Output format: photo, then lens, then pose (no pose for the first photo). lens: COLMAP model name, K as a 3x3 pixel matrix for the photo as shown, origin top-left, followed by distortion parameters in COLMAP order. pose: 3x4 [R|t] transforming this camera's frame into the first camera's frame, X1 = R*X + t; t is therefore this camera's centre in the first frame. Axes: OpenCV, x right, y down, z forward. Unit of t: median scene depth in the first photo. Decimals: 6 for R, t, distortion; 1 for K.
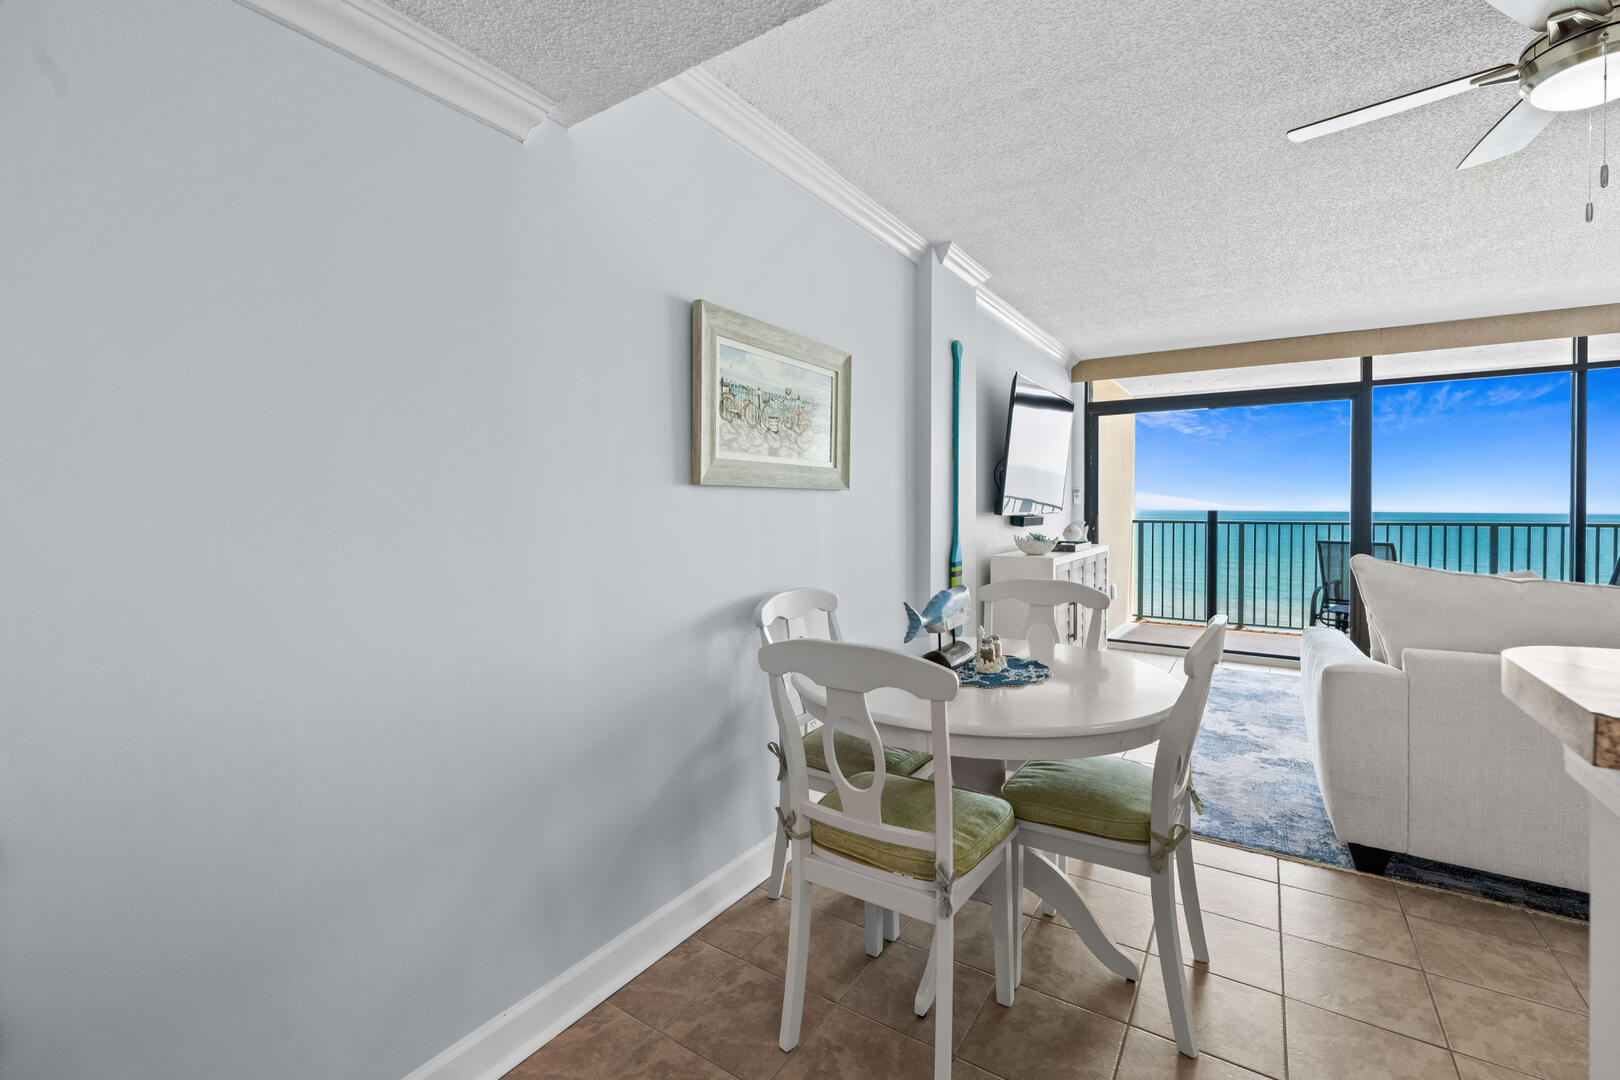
lens RADIAL K [[686.8, 0, 808.2], [0, 686.8, 520.5], [0, 0, 1]] dist [-0.005216, 0.000060]
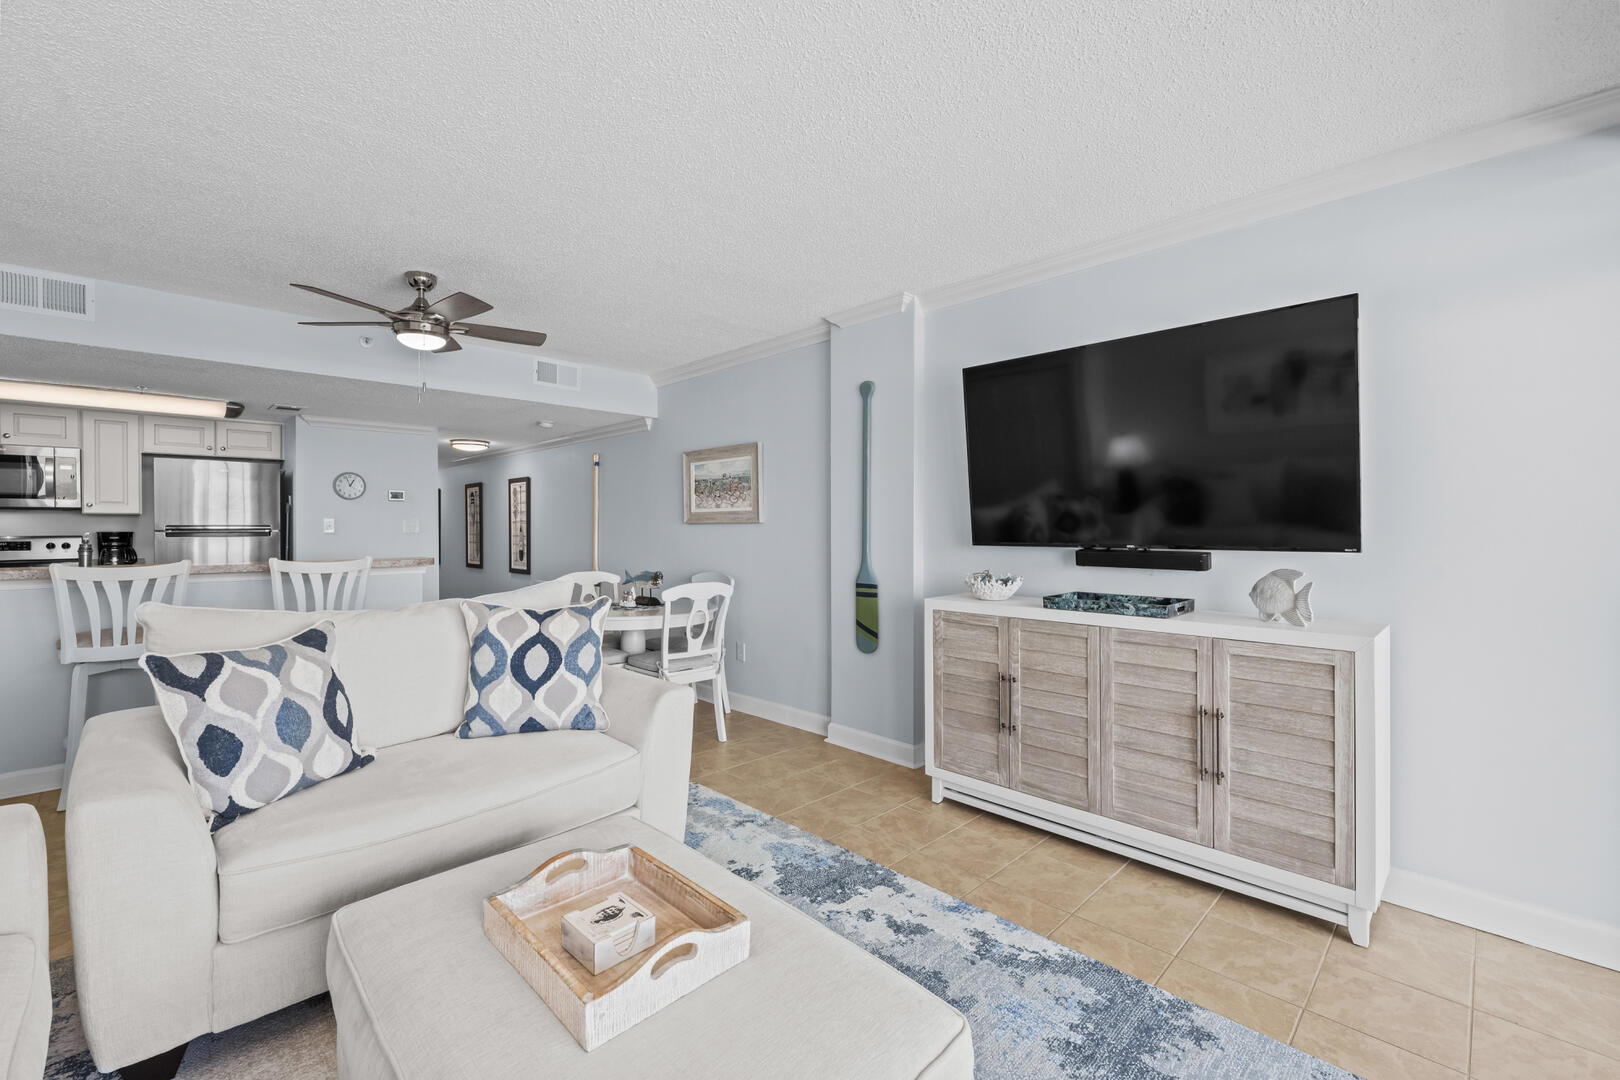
lens RADIAL K [[686.8, 0, 808.2], [0, 686.8, 520.5], [0, 0, 1]] dist [-0.005216, 0.000060]
pose [[-0.202610, -0.007312, -0.979232, 1.878599], [-0.017086, 0.999846, -0.003930, -0.050671], [0.979110, 0.015935, -0.202704, 1.635034]]
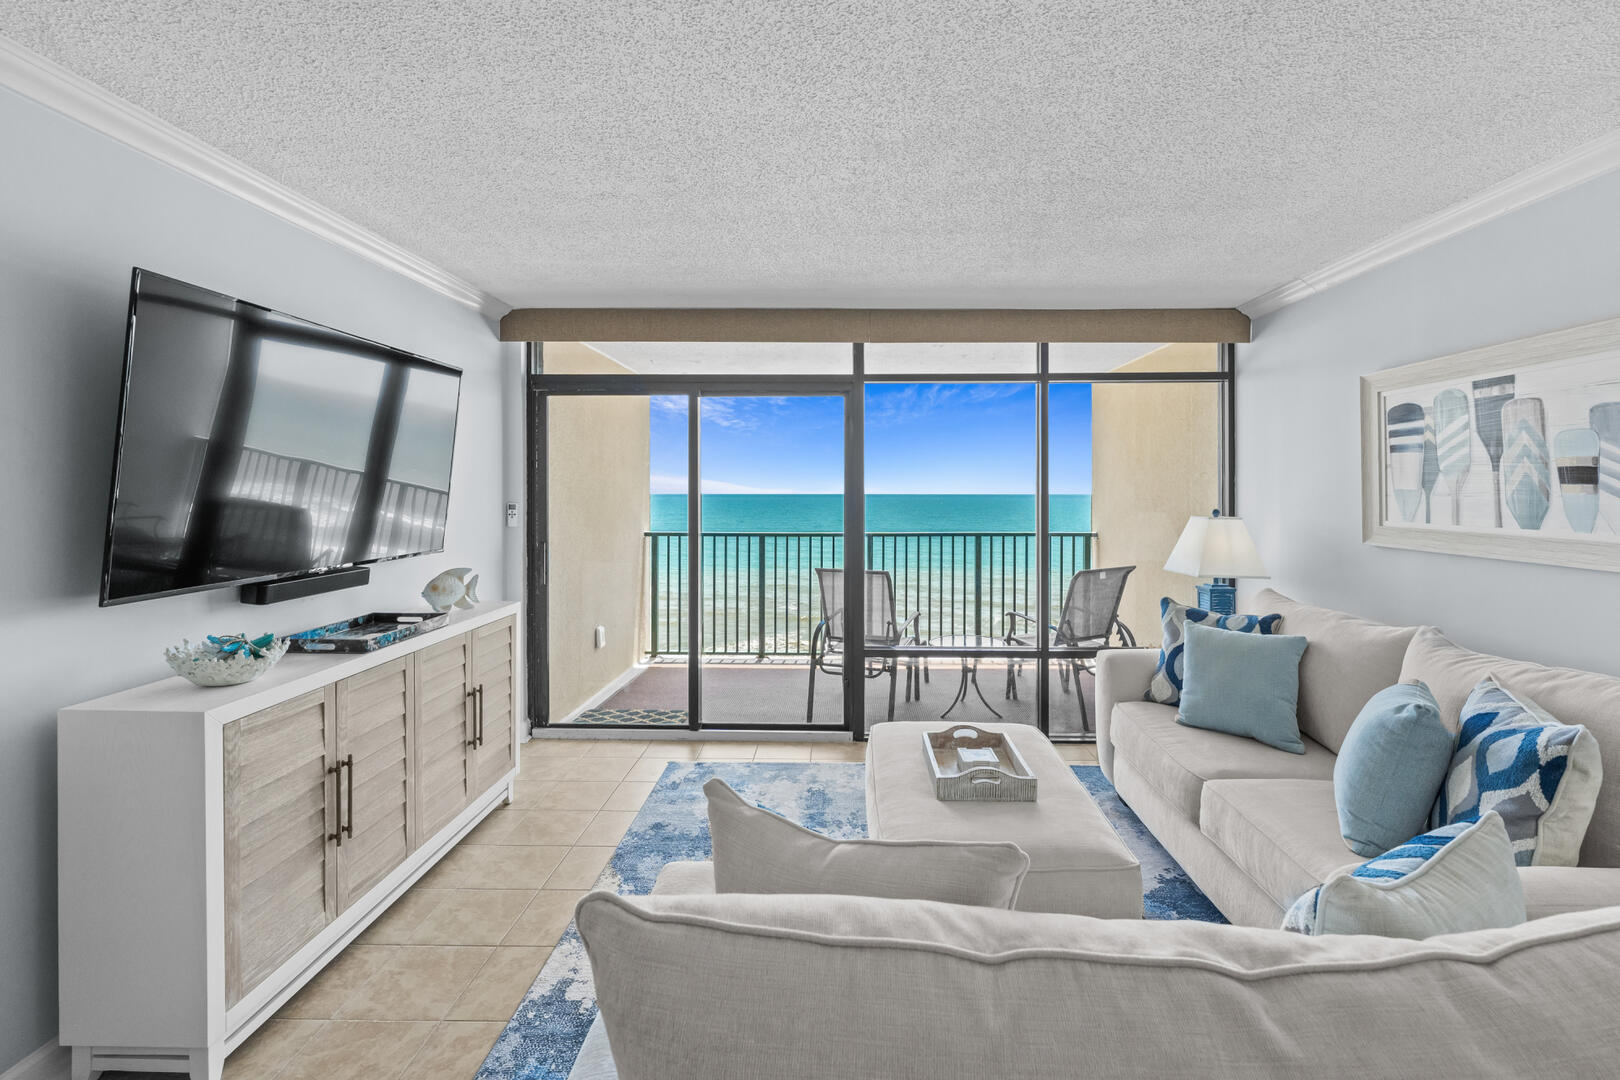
lens RADIAL K [[690.6, 0, 831.6], [0, 690.6, 488.6], [0, 0, 1]] dist [-0.001781, -0.000134]
pose [[0.840572, 0.002356, 0.541695, 0.716340], [0.008529, 0.999809, -0.017583, -0.113858], [-0.541633, 0.019400, 0.840391, 0.688237]]
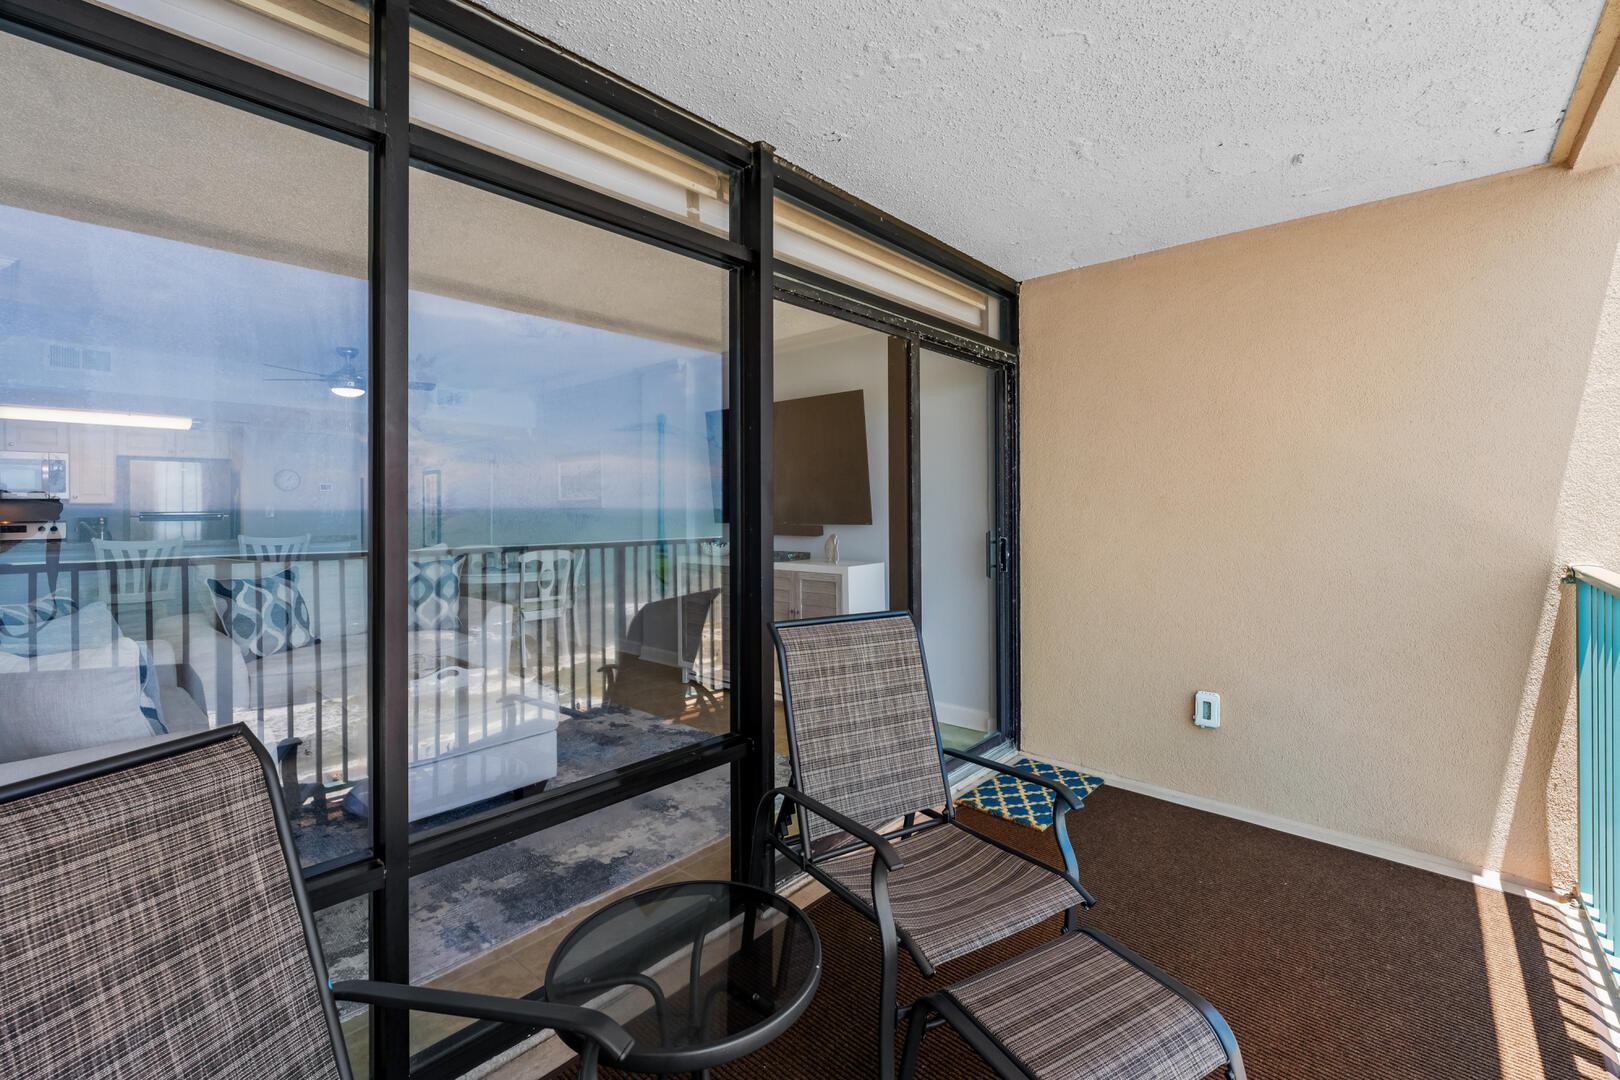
lens RADIAL K [[696.5, 0, 812.9], [0, 696.5, 505.4], [0, 0, 1]] dist [-0.000584, 0.000176]
pose [[-0.125666, -0.003763, -0.992065, 2.603325], [-0.014355, 0.999895, -0.001974, -0.069826], [0.991969, 0.013993, -0.125707, 2.257793]]
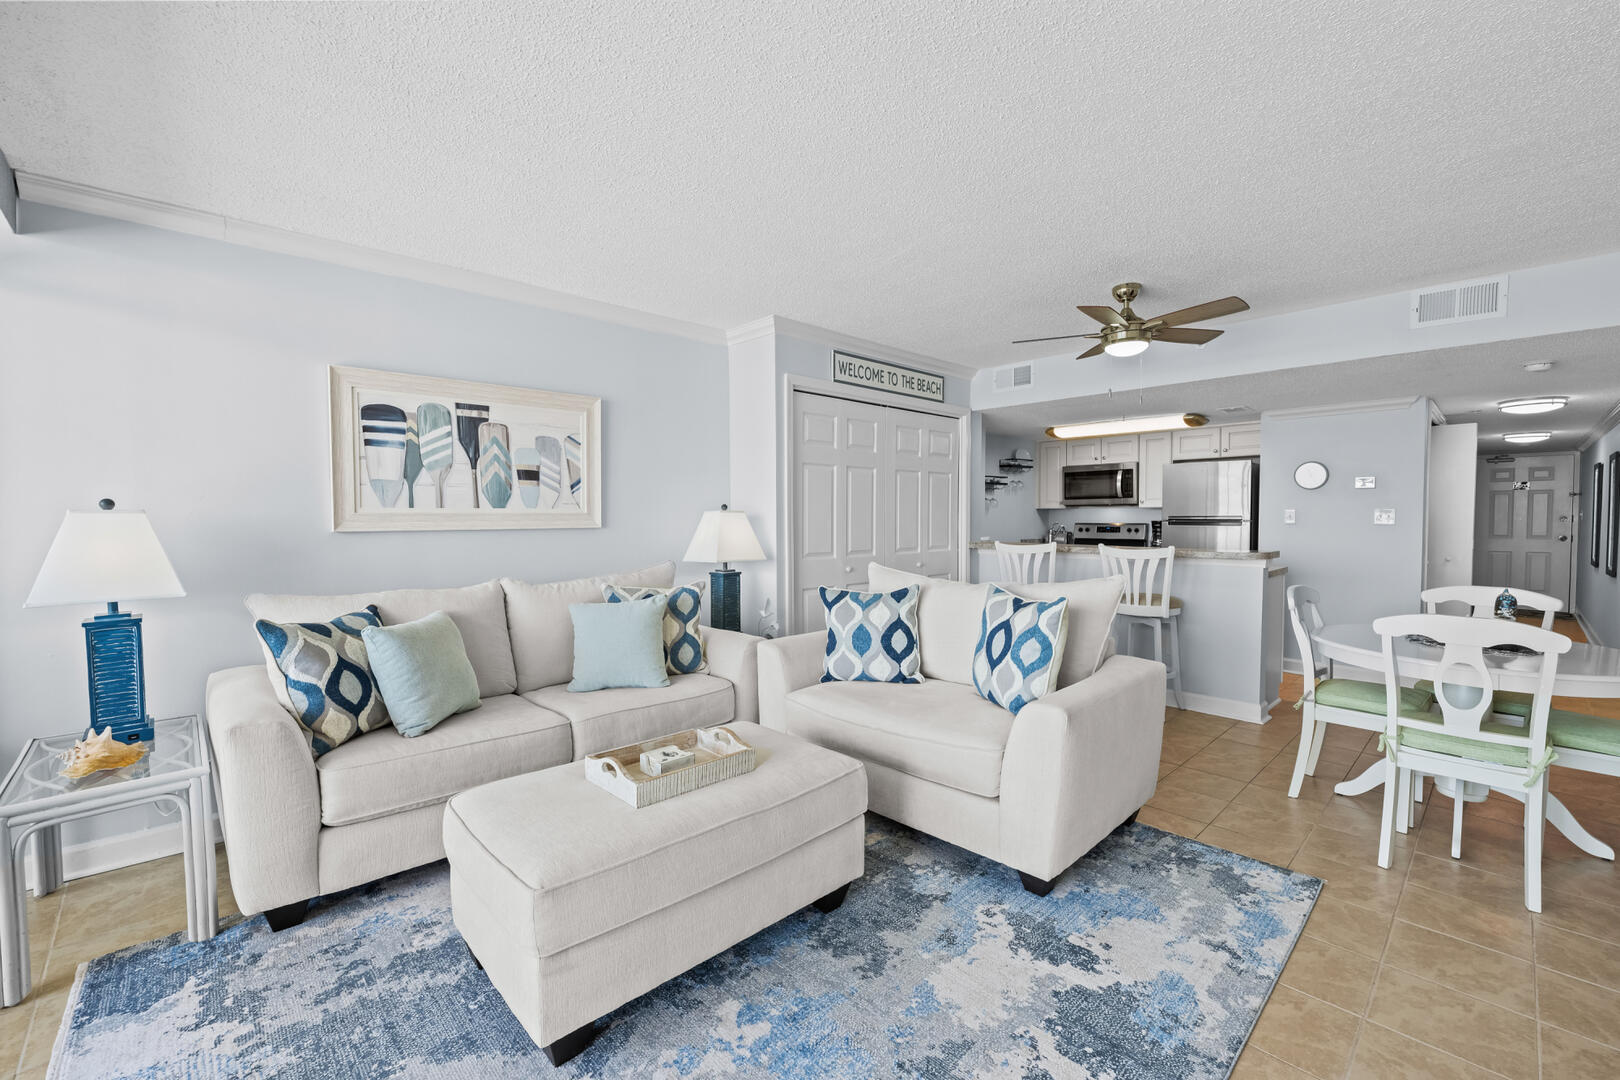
lens RADIAL K [[670.3, 0, 815.7], [0, 670.3, 541.6], [0, 0, 1]] dist [-0.000152, -0.000092]
pose [[-0.976275, -0.004943, 0.216478, 1.044202], [0.007744, 0.998303, 0.057719, -0.074456], [-0.216396, 0.058026, -0.974580, 2.162878]]
